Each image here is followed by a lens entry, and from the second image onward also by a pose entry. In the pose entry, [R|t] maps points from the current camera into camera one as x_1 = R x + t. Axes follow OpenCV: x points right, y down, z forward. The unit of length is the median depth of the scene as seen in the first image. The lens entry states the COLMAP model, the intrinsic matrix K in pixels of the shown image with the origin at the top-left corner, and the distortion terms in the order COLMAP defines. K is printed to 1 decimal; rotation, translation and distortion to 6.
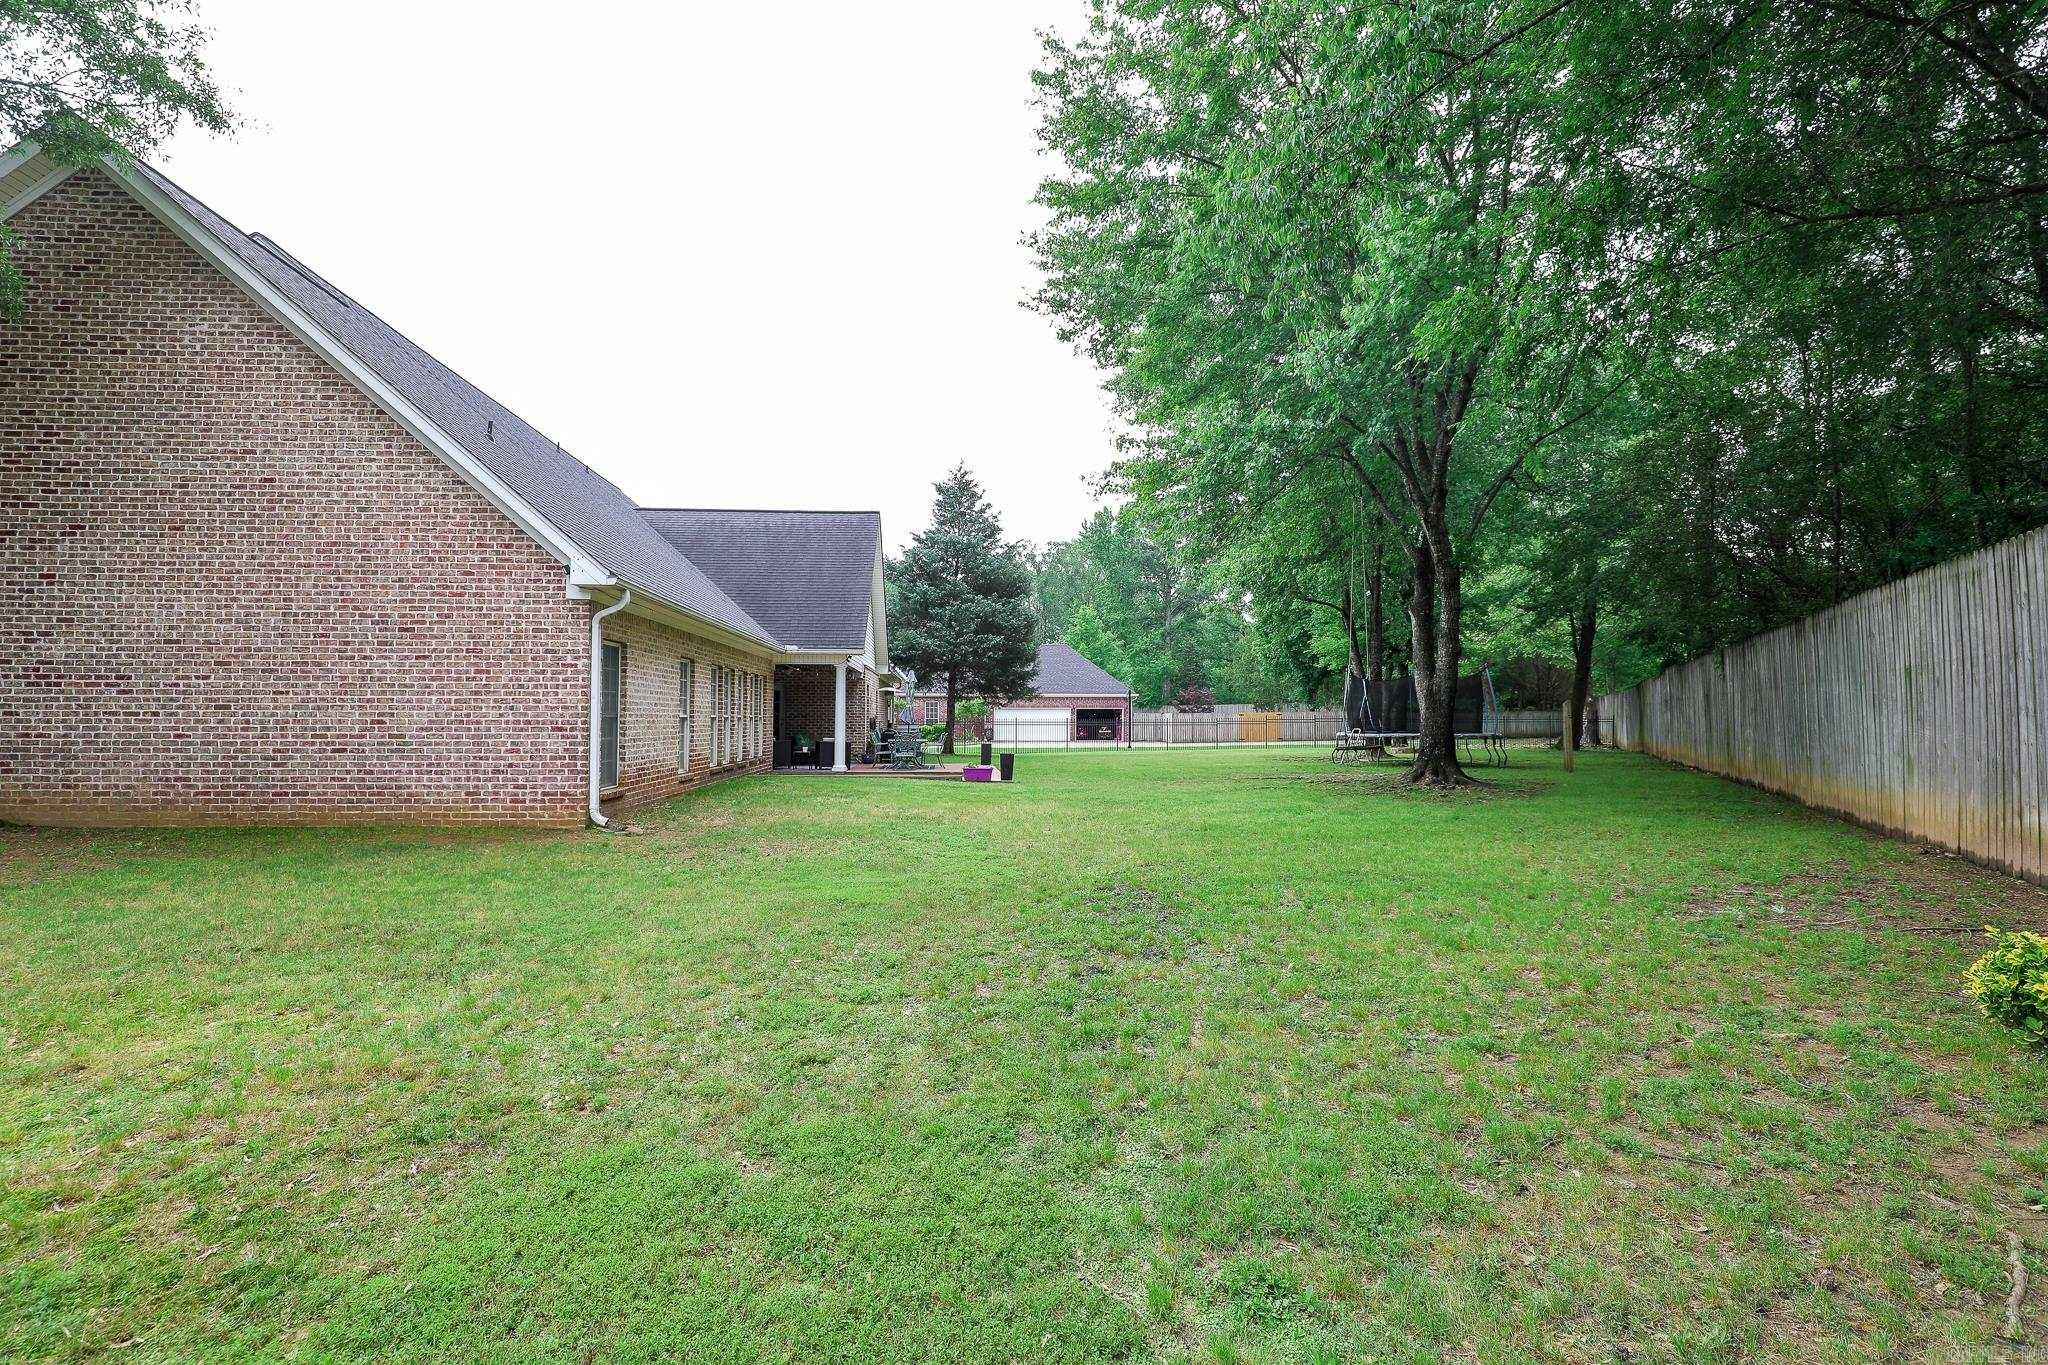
lens RADIAL K [[931.0, 0, 1022.7], [0, 931.0, 676.4], [0, 0, 1]] dist [-0.021512, 0.002005]
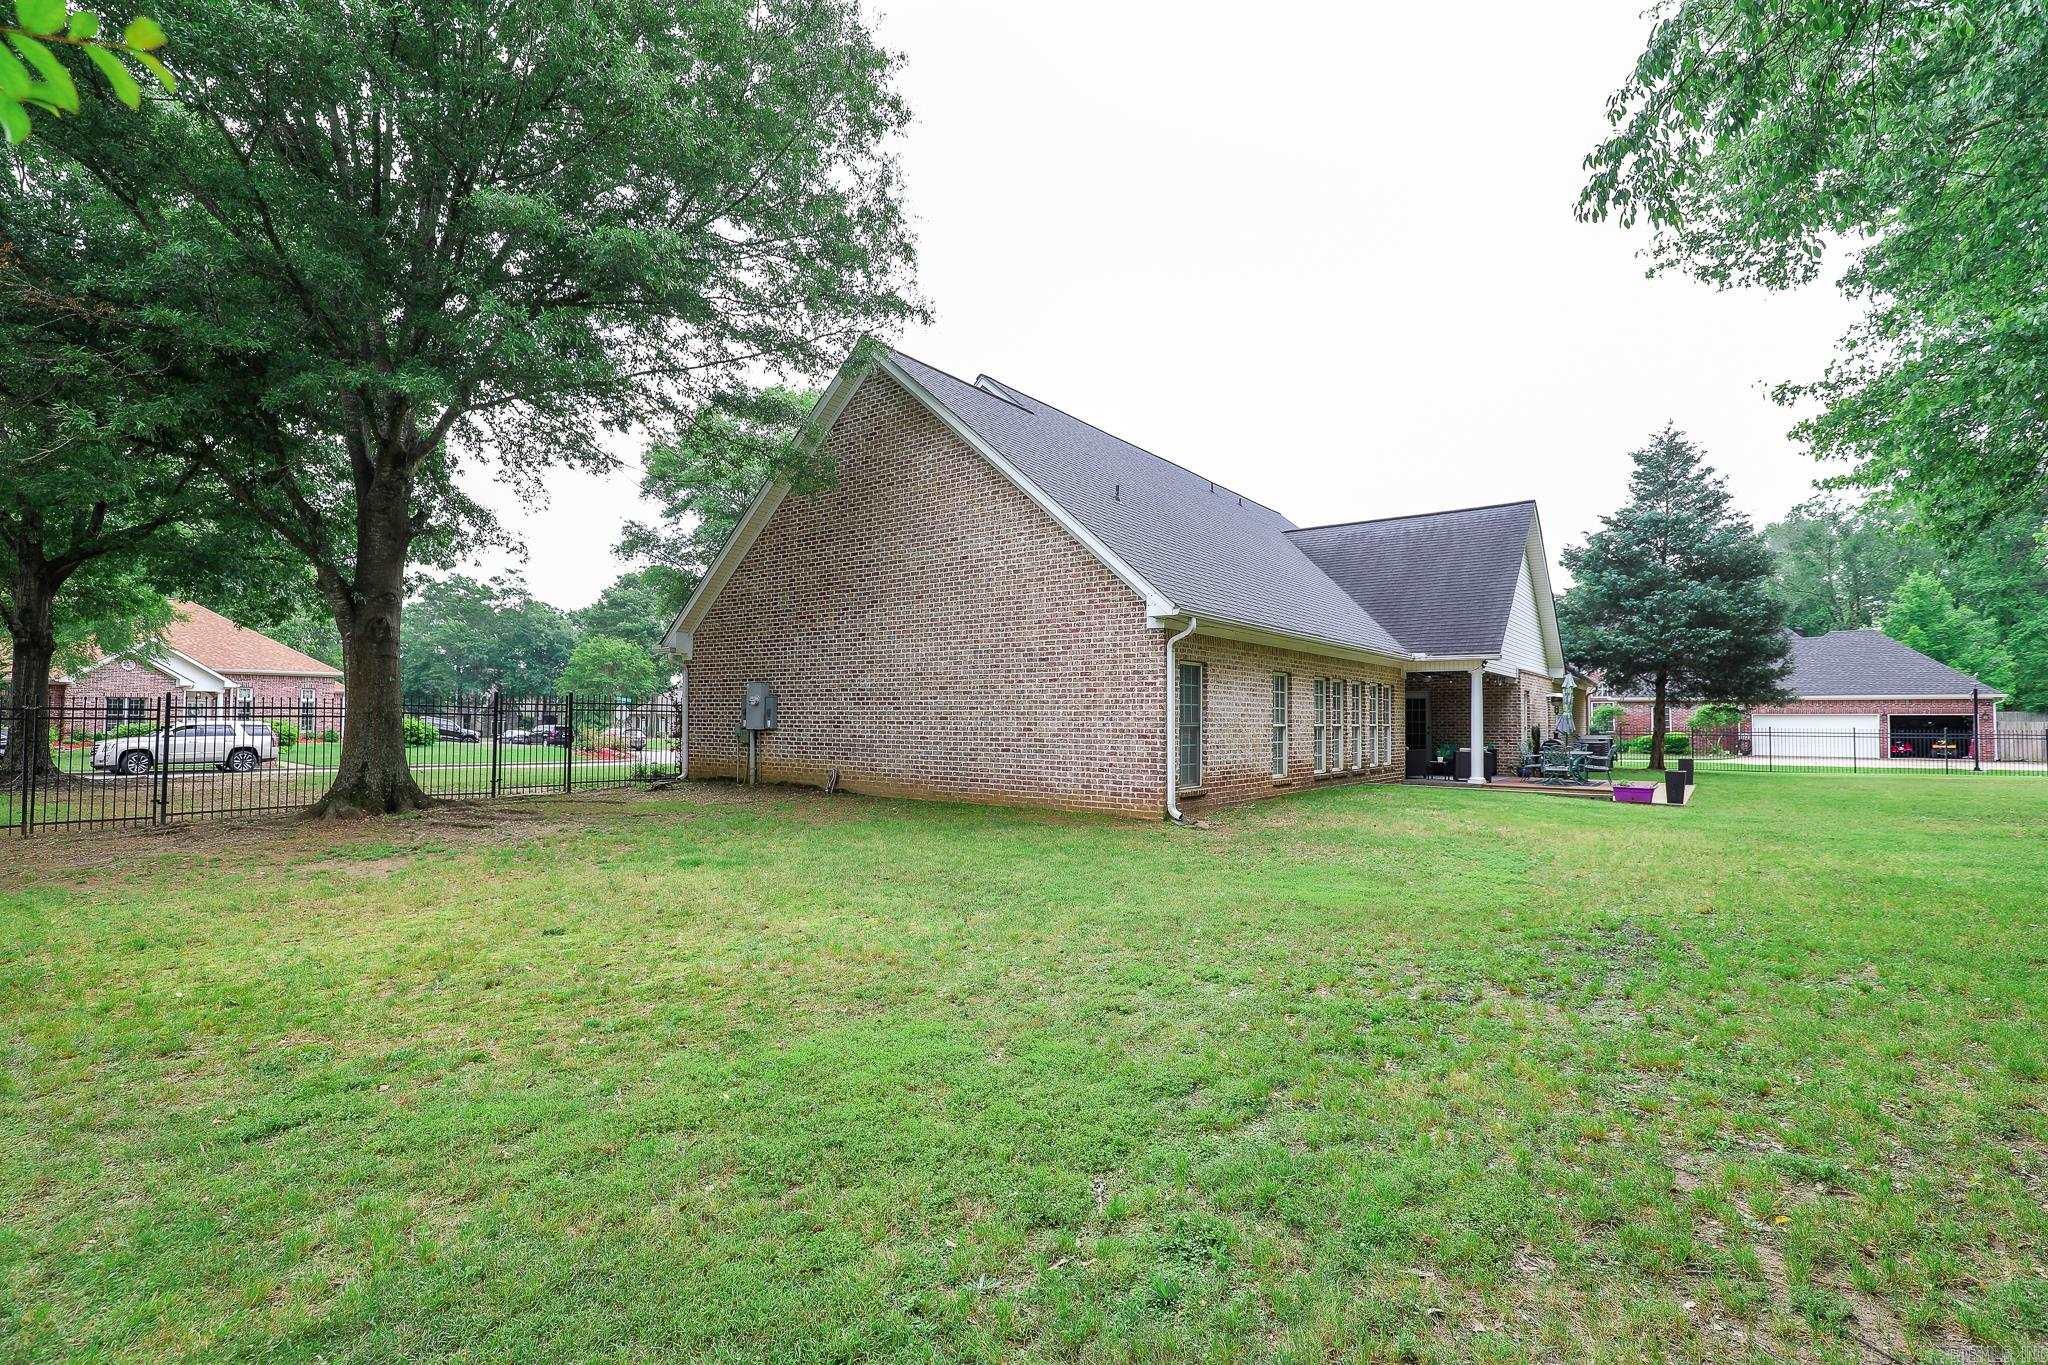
lens RADIAL K [[931.0, 0, 1040.8], [0, 931.0, 685.4], [0, 0, 1]] dist [-0.021512, 0.002005]
pose [[0.748215, -0.021018, -0.663123, 0.108219], [0.023104, 0.999717, -0.005618, -0.003251], [0.663054, -0.011117, 0.748489, 0.000532]]
